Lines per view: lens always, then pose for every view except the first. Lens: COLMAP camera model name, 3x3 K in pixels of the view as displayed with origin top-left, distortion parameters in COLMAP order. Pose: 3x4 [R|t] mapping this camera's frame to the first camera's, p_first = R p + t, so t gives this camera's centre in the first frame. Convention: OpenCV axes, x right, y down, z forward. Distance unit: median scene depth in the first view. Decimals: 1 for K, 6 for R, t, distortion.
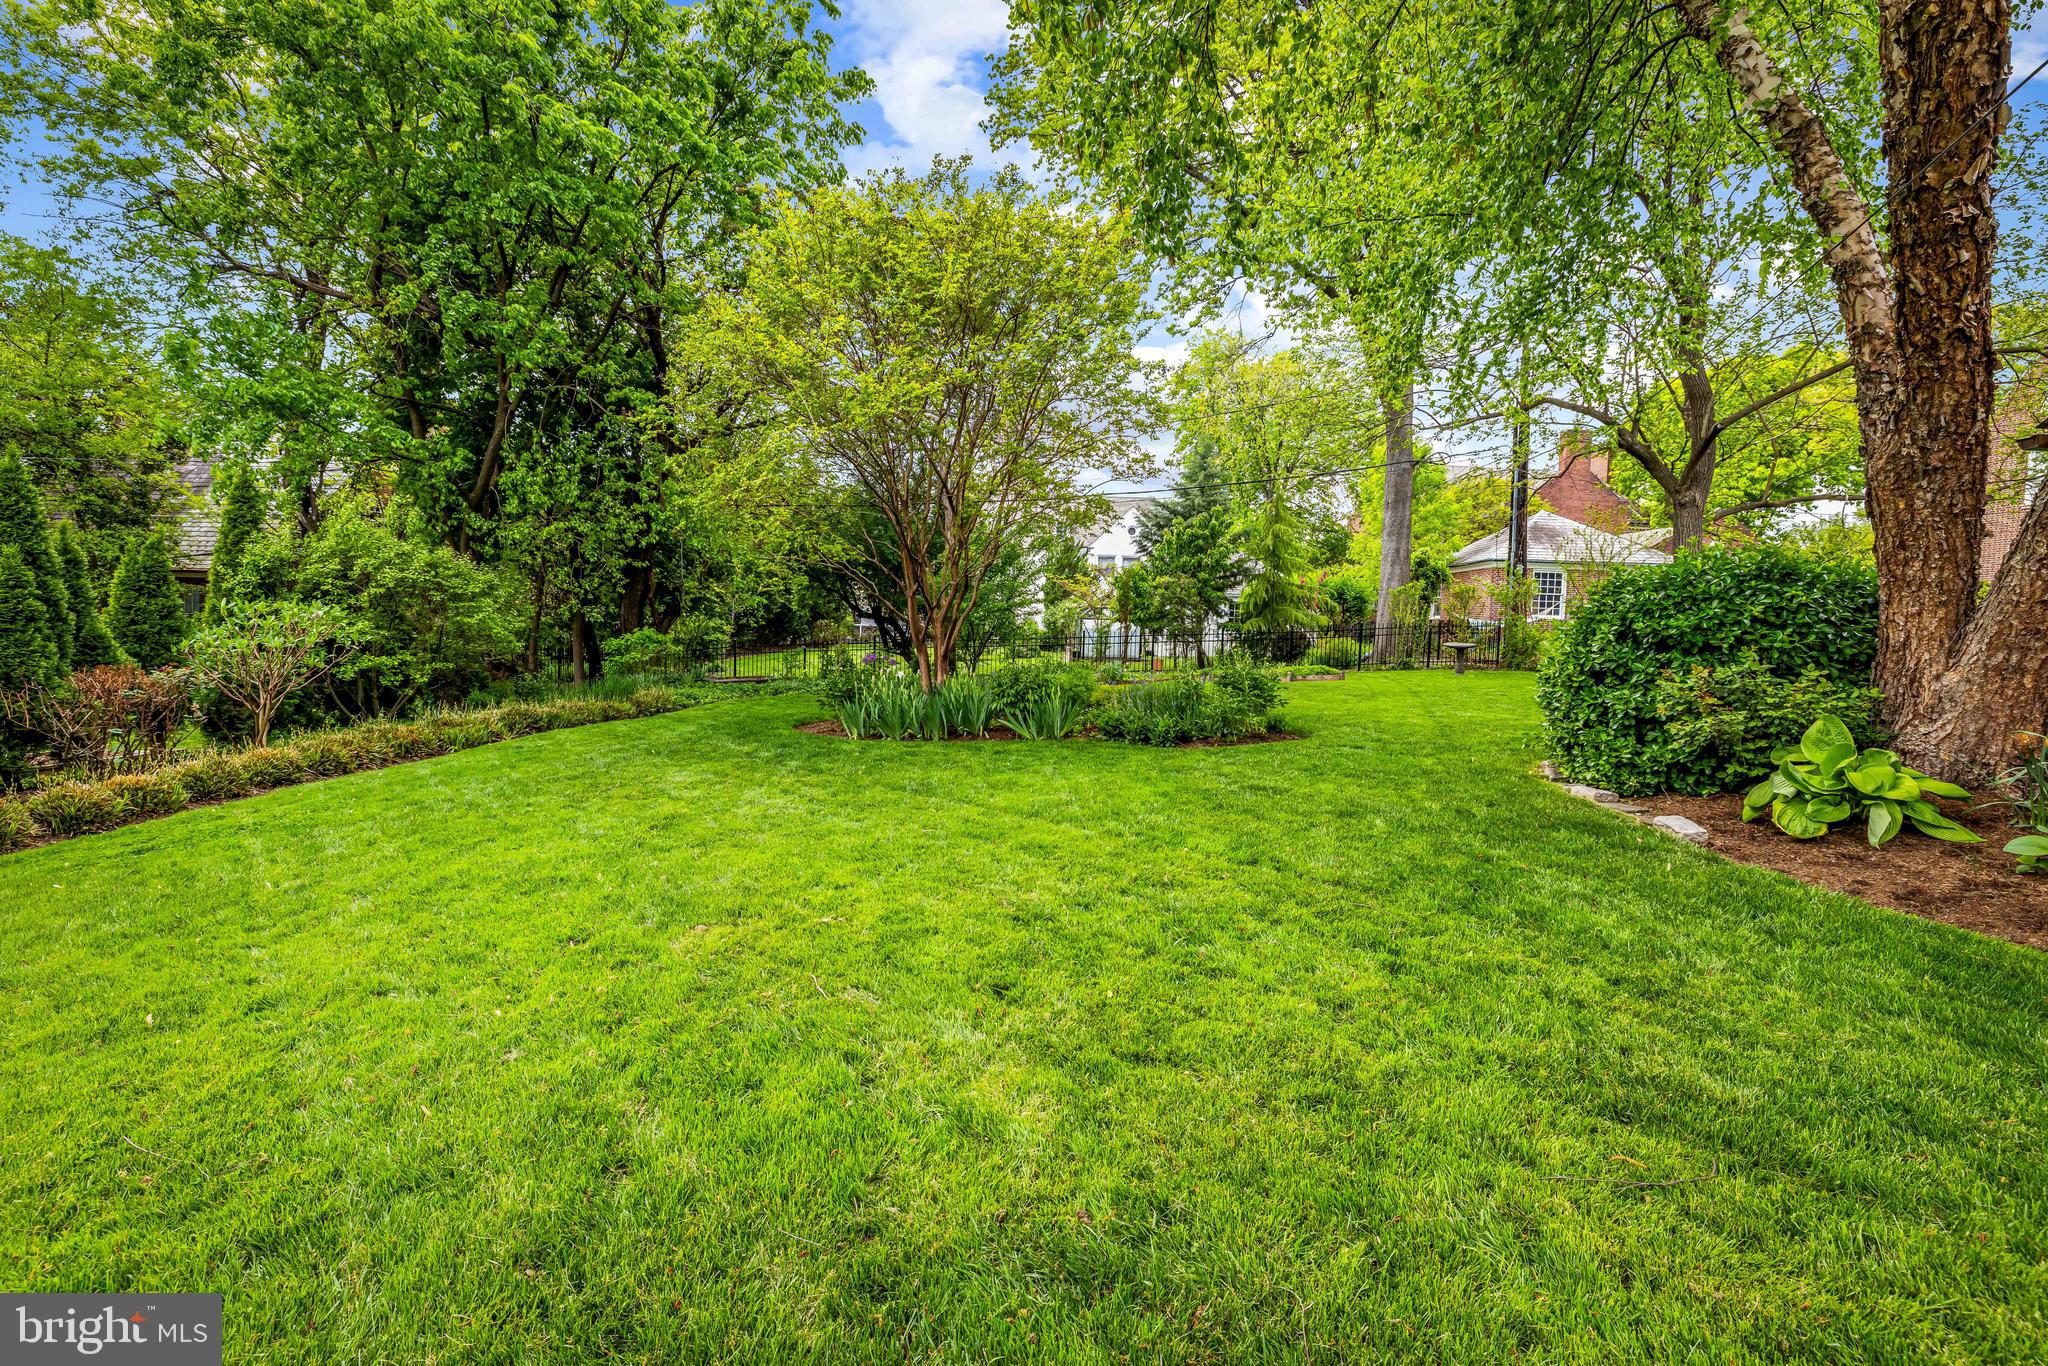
lens RADIAL K [[922.0, 0, 1014.4], [0, 922.0, 657.9], [0, 0, 1]] dist [0.000010, 0.000079]
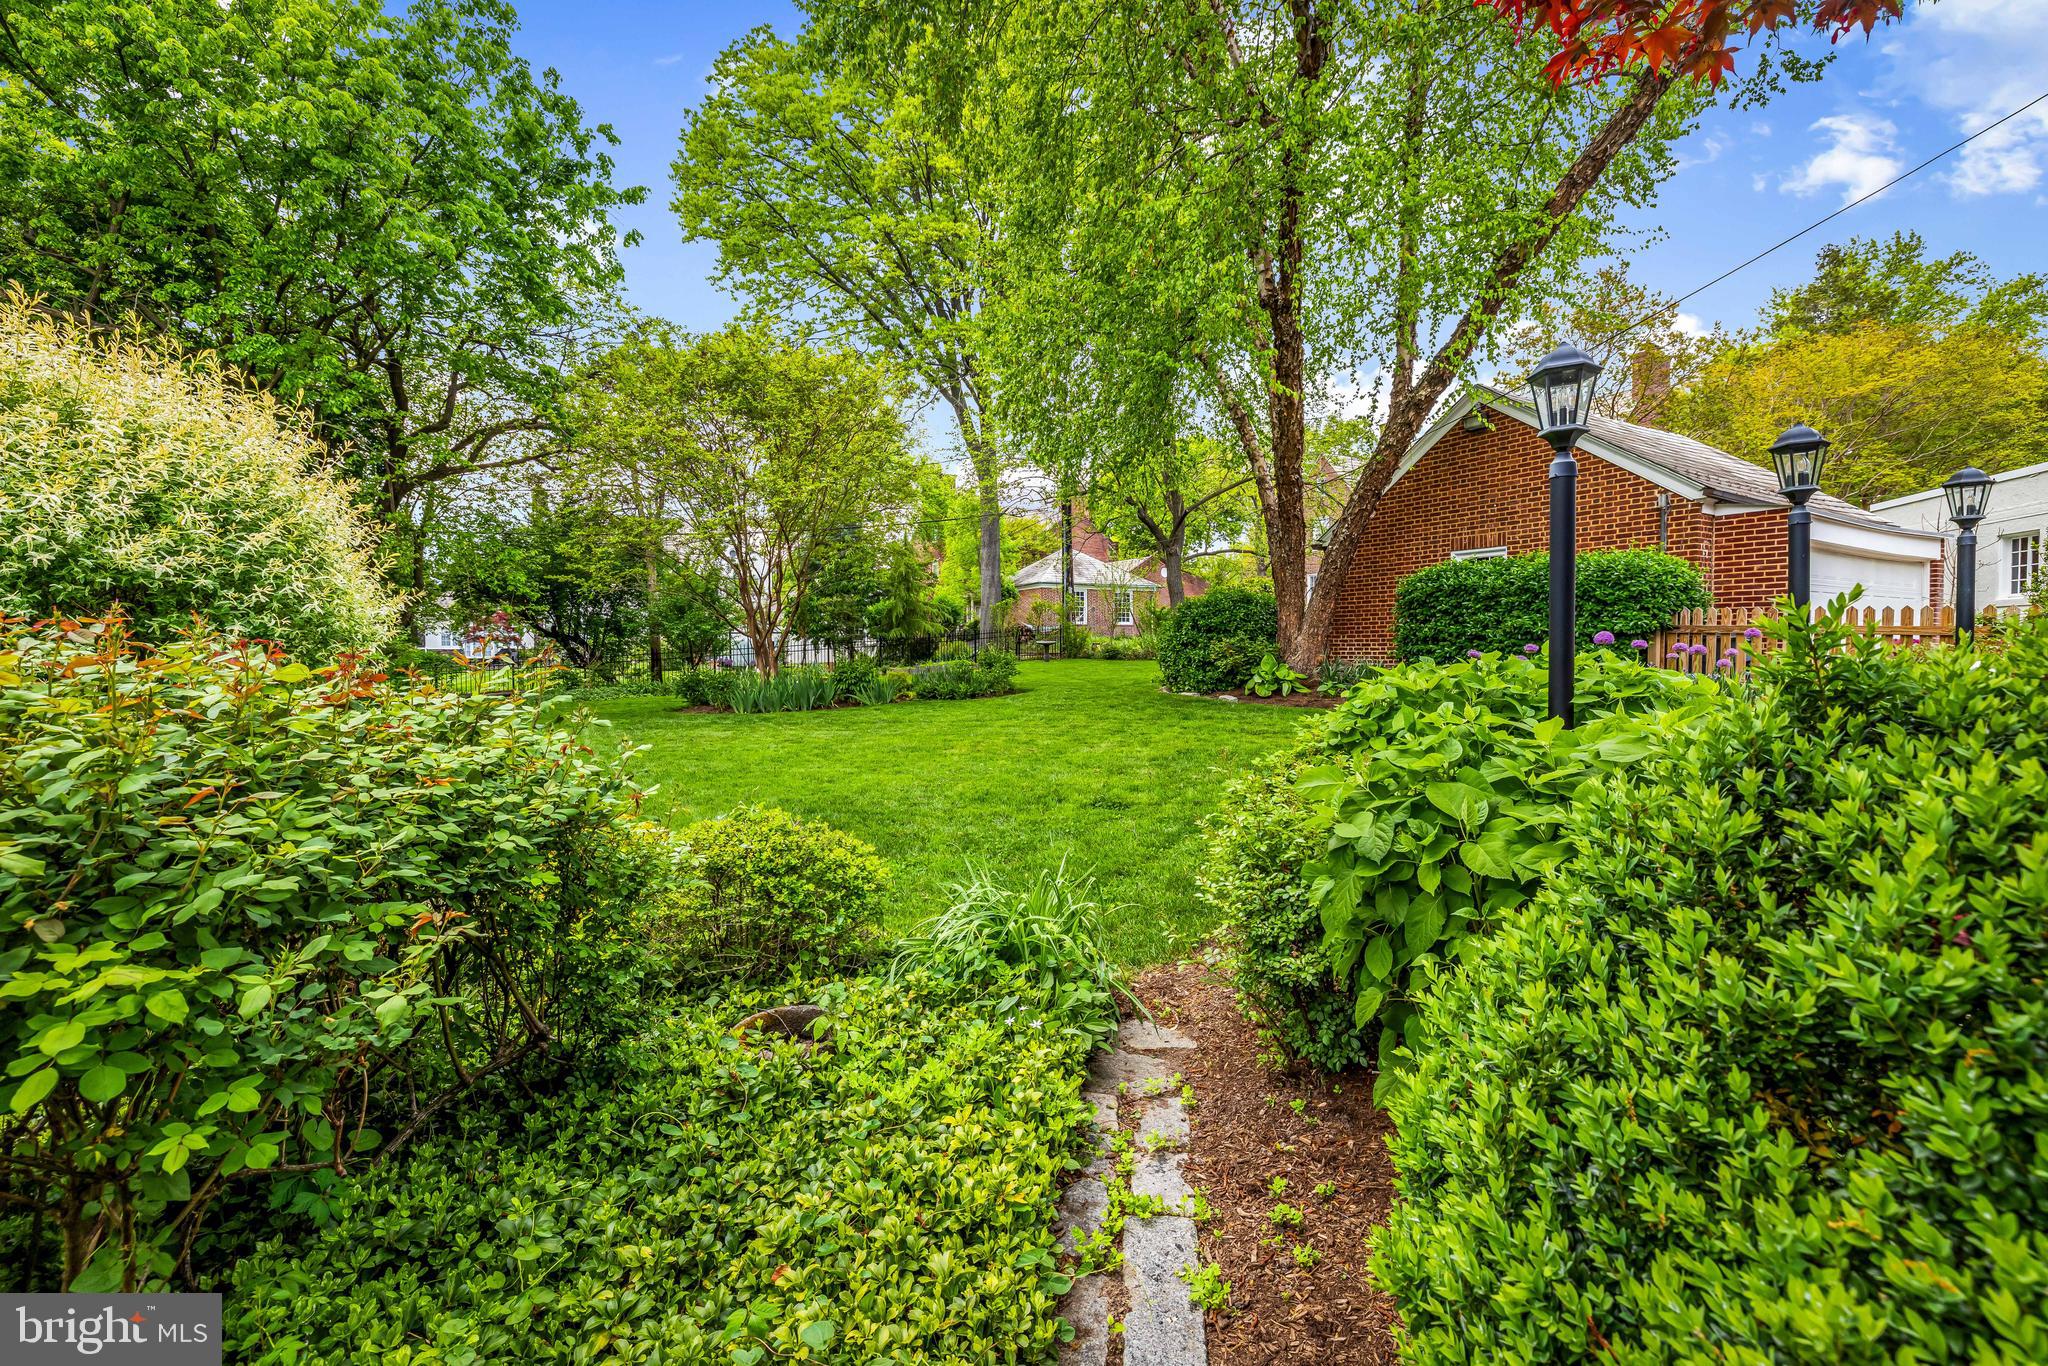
lens RADIAL K [[942.2, 0, 1031.8], [0, 942.2, 666.3], [0, 0, 1]] dist [-0.002308, -0.000159]
pose [[0.854299, -0.042770, 0.518019, -0.534595], [0.046280, 0.998910, 0.006150, 0.024165], [-0.517717, 0.018720, 0.855347, -0.469320]]
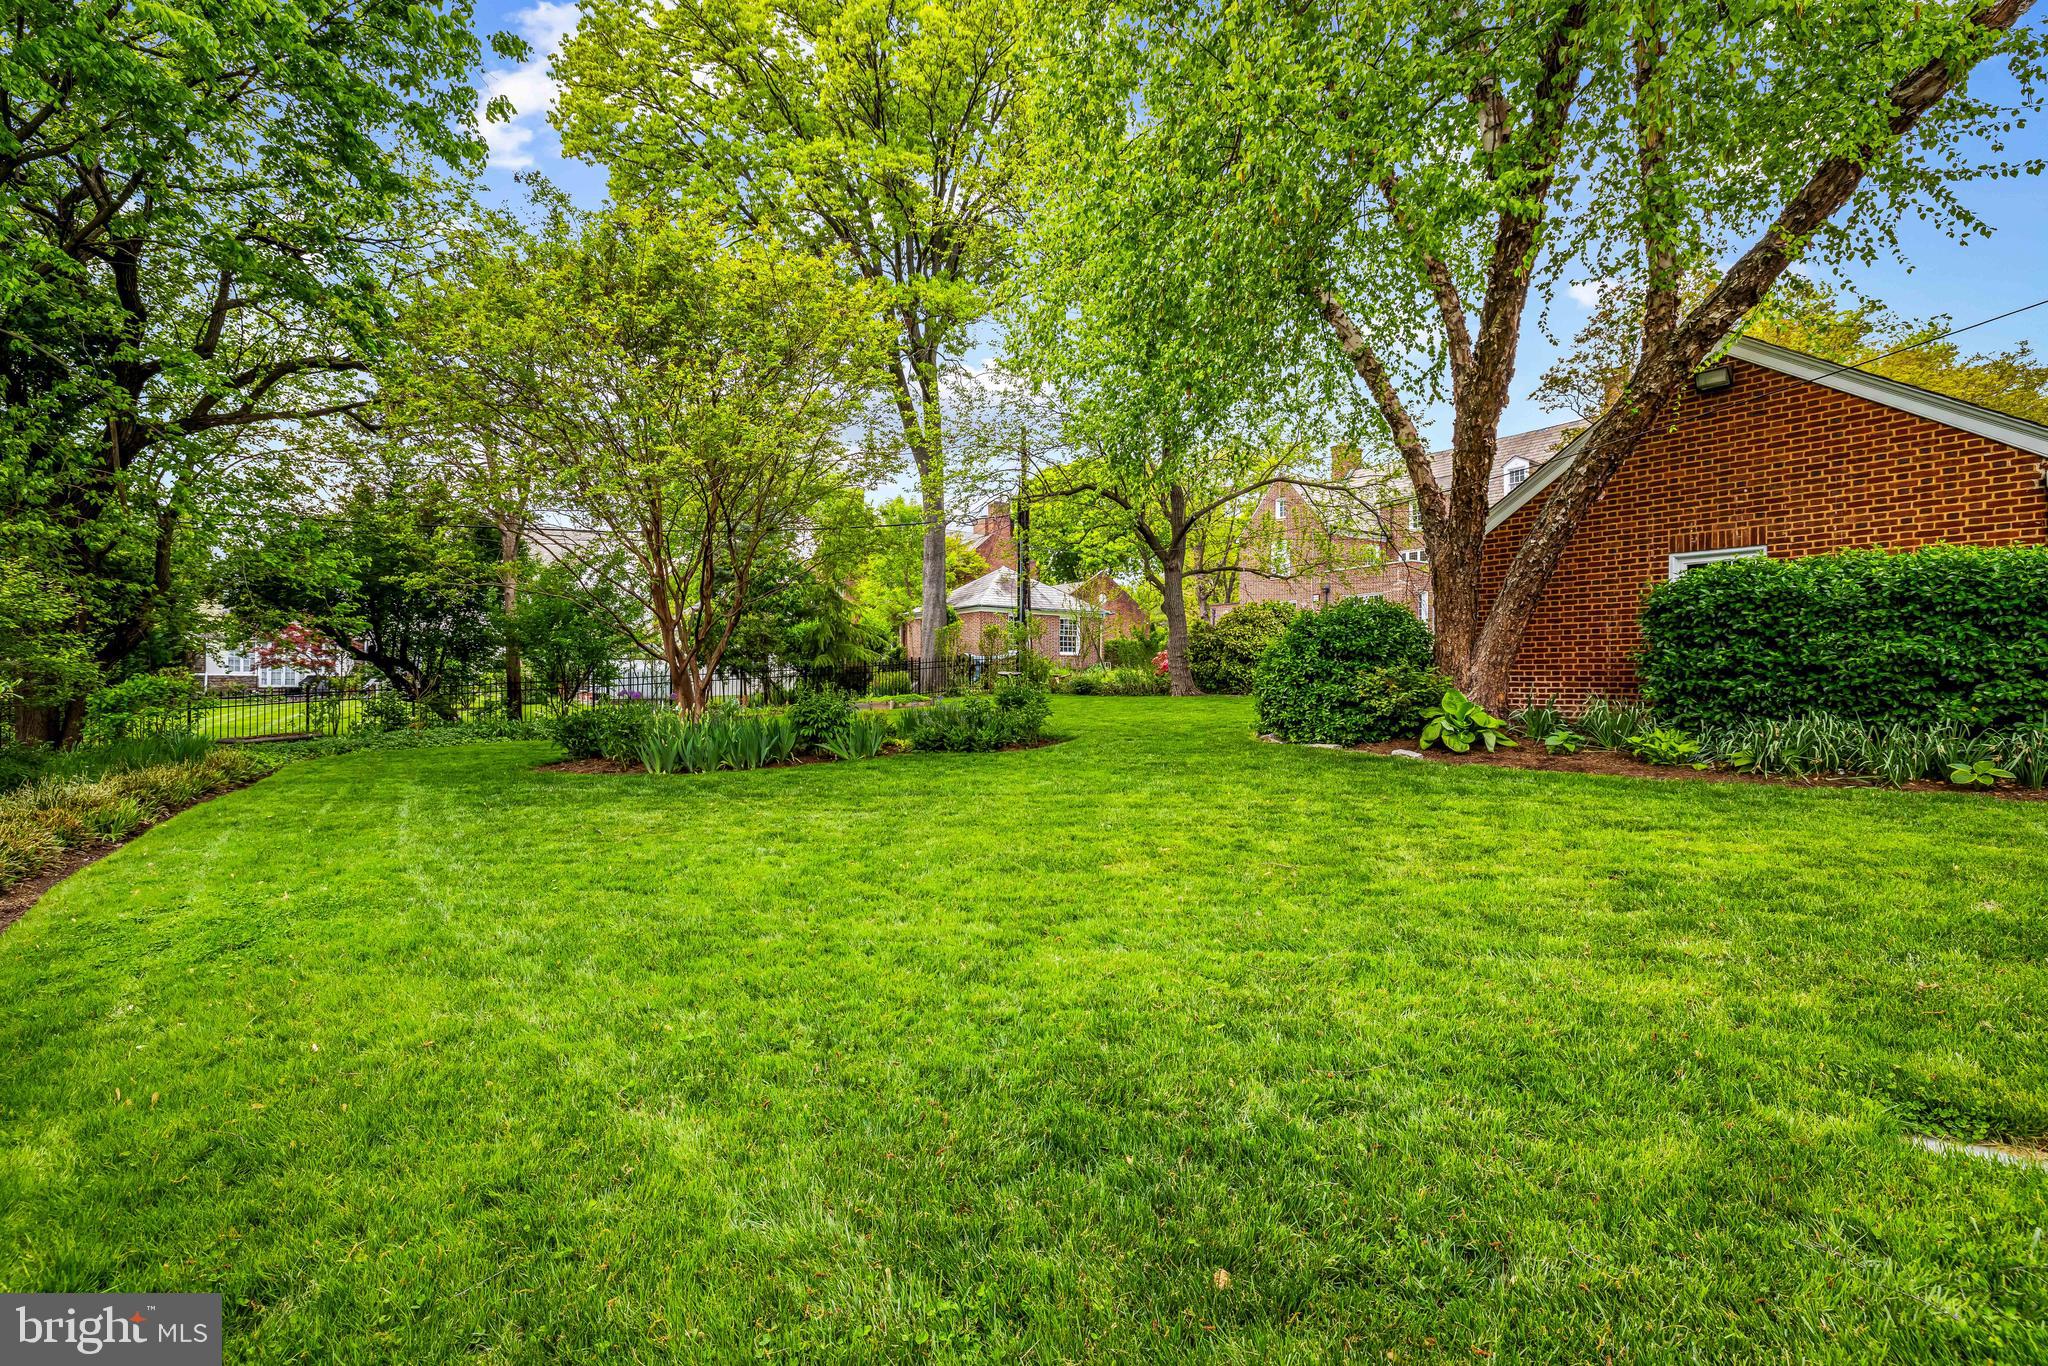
lens RADIAL K [[922.0, 0, 1014.4], [0, 922.0, 657.9], [0, 0, 1]] dist [0.000010, 0.000079]
pose [[0.782007, -0.009294, 0.623201, -0.469632], [0.038865, 0.998670, -0.033875, 0.012994], [-0.622057, 0.050712, 0.781328, 0.031883]]
